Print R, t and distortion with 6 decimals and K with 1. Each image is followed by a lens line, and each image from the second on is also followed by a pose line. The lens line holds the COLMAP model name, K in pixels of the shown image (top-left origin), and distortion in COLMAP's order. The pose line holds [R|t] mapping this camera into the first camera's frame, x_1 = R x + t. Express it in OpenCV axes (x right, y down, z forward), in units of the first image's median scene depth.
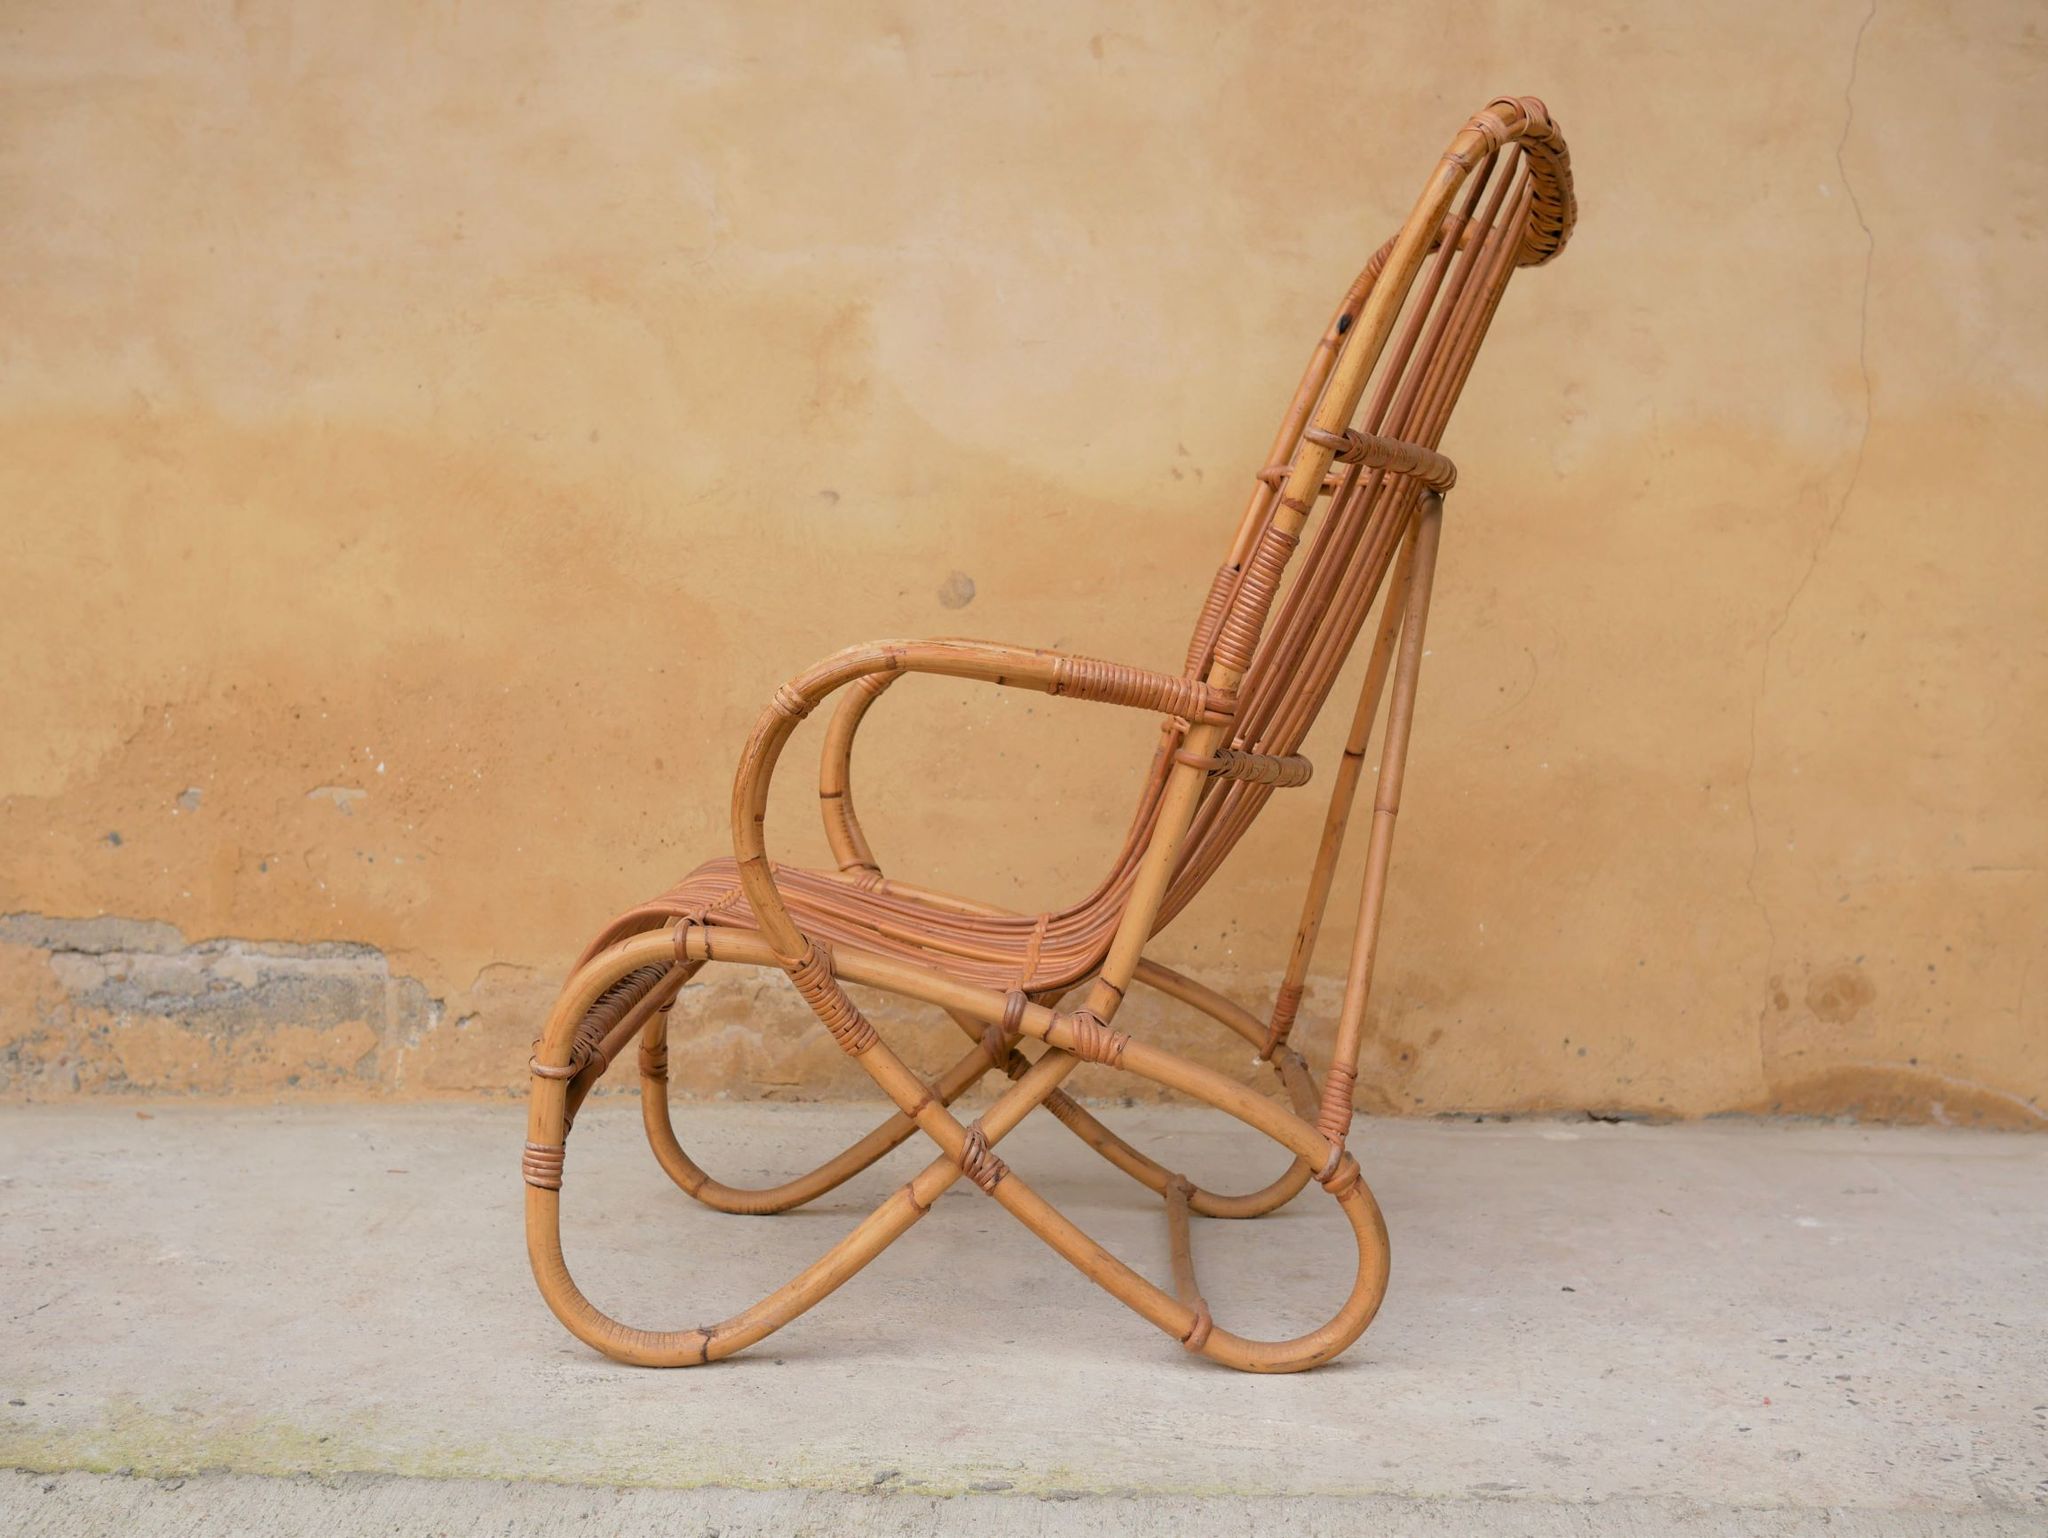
lens RADIAL K [[2364.6, 0, 1021.6], [0, 2364.6, 763.5], [0, 0, 1]] dist [-0.022826, 0.028890]
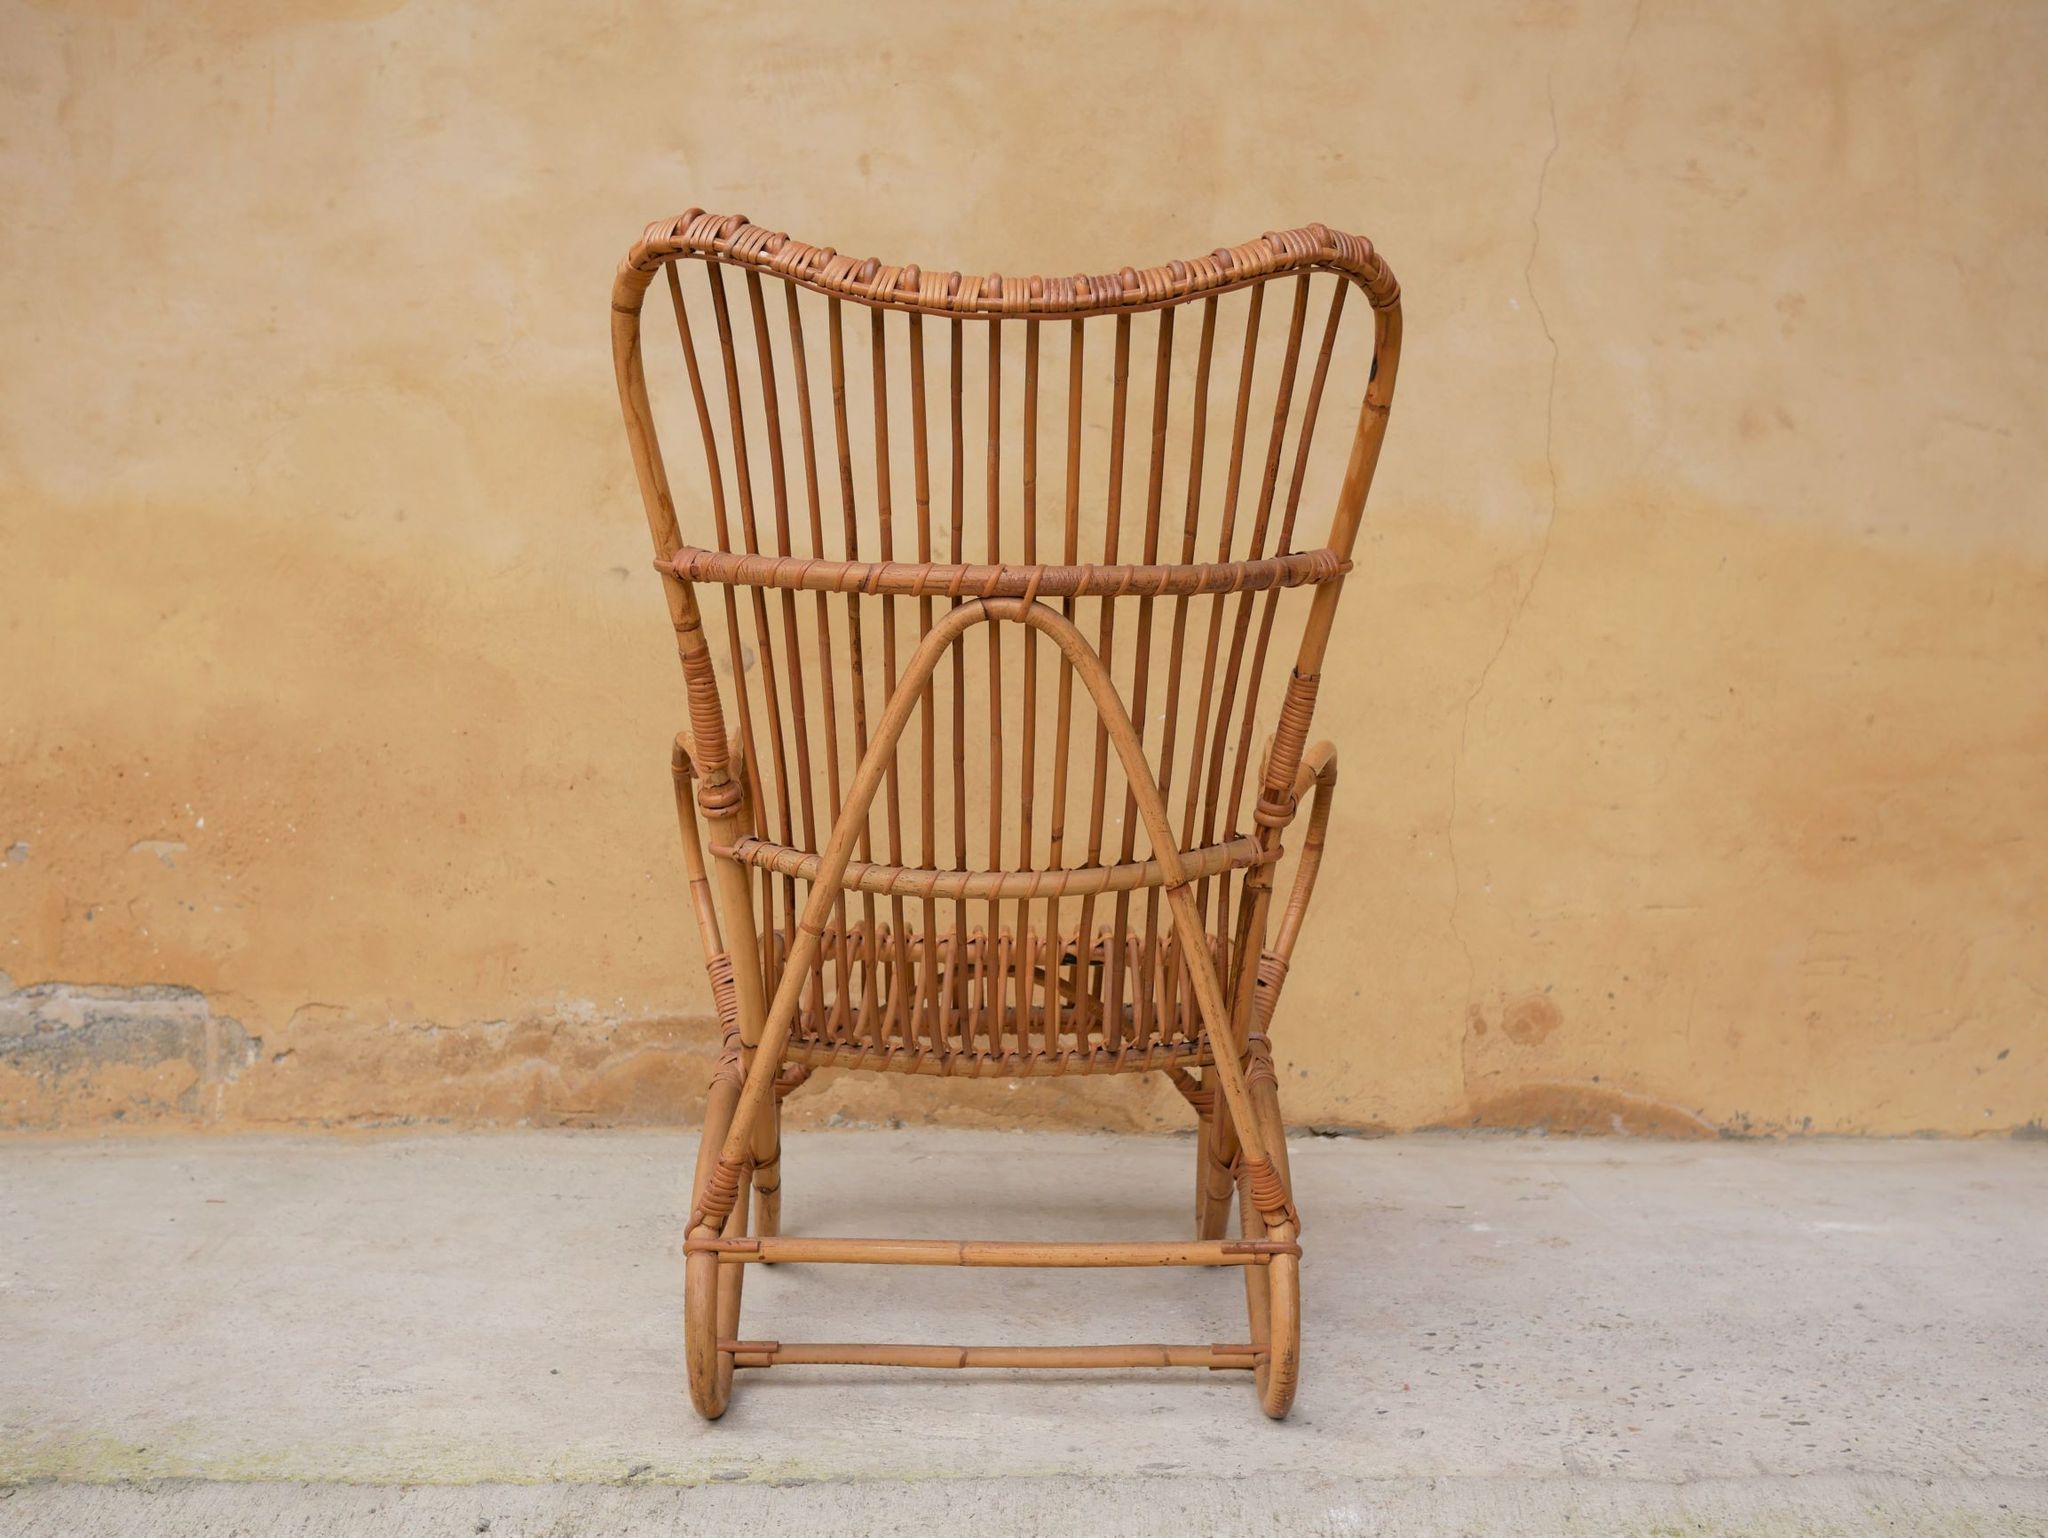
lens RADIAL K [[2336.3, 0, 1037.8], [0, 2336.3, 766.8], [0, 0, 1]] dist [-0.025662, 0.037725]
pose [[0.997273, -0.003258, 0.073725, 0.031166], [0.003070, 0.999992, 0.002668, -0.025833], [-0.073733, -0.002434, 0.997275, -0.087611]]
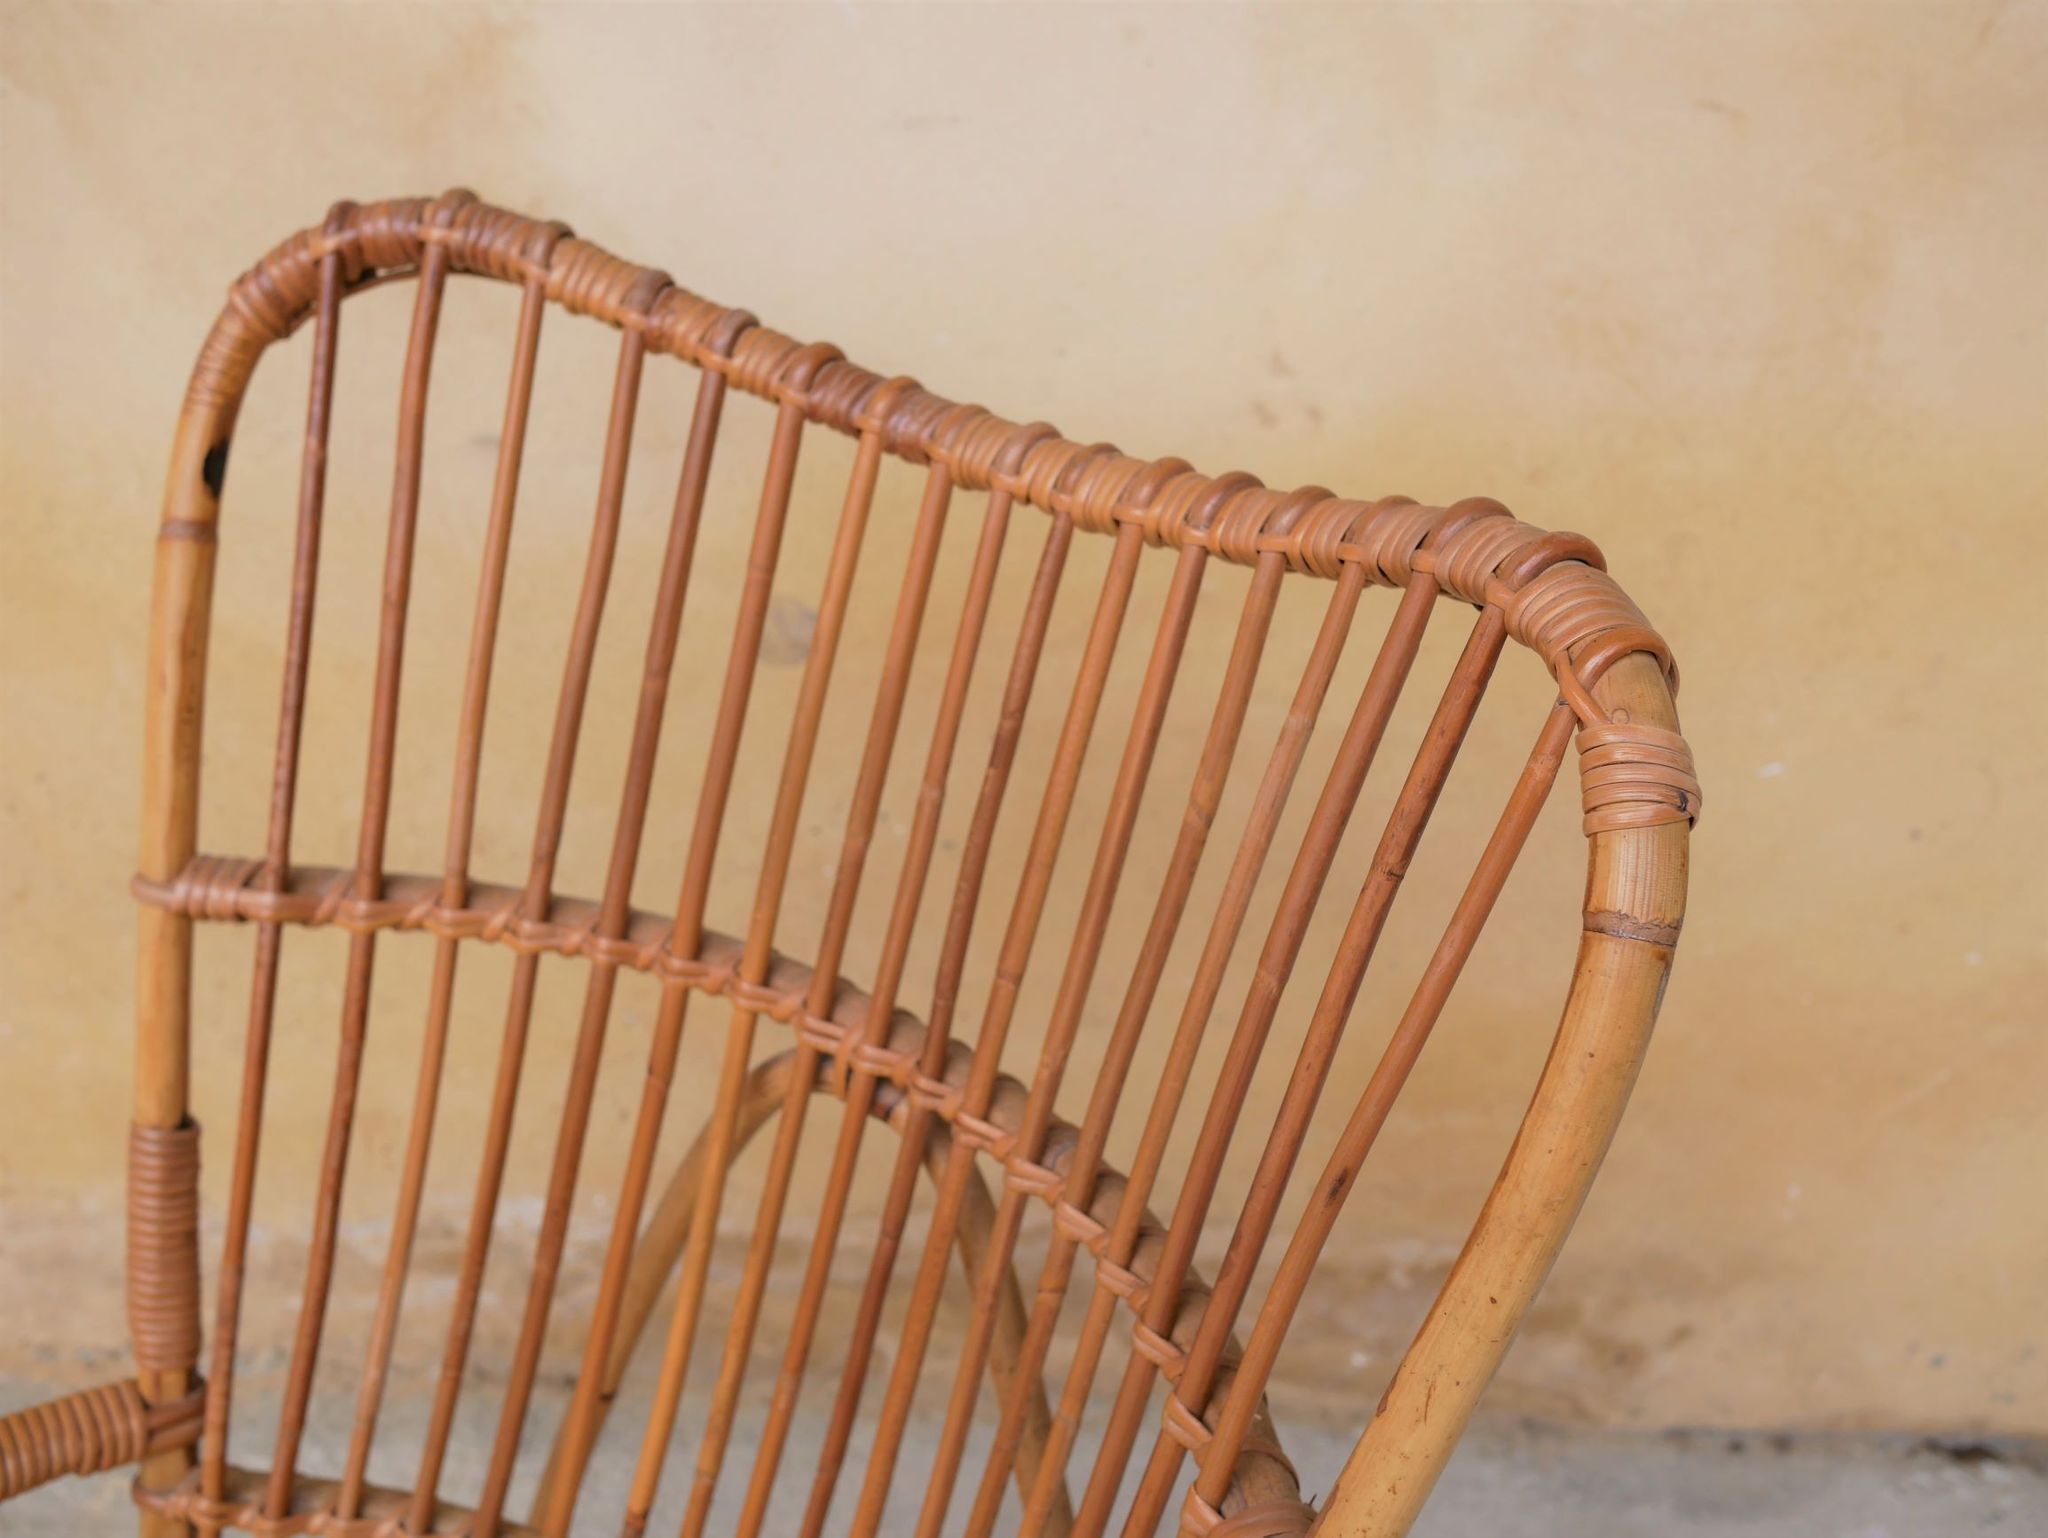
lens RADIAL K [[2358.6, 0, 1038.7], [0, 2358.6, 768.8], [0, 0, 1]] dist [-0.021776, 0.029407]
pose [[0.999942, -0.001991, -0.010604, 0.028359], [0.007097, 0.861660, 0.507437, -0.285448], [0.008126, -0.507483, 0.861624, 0.582702]]
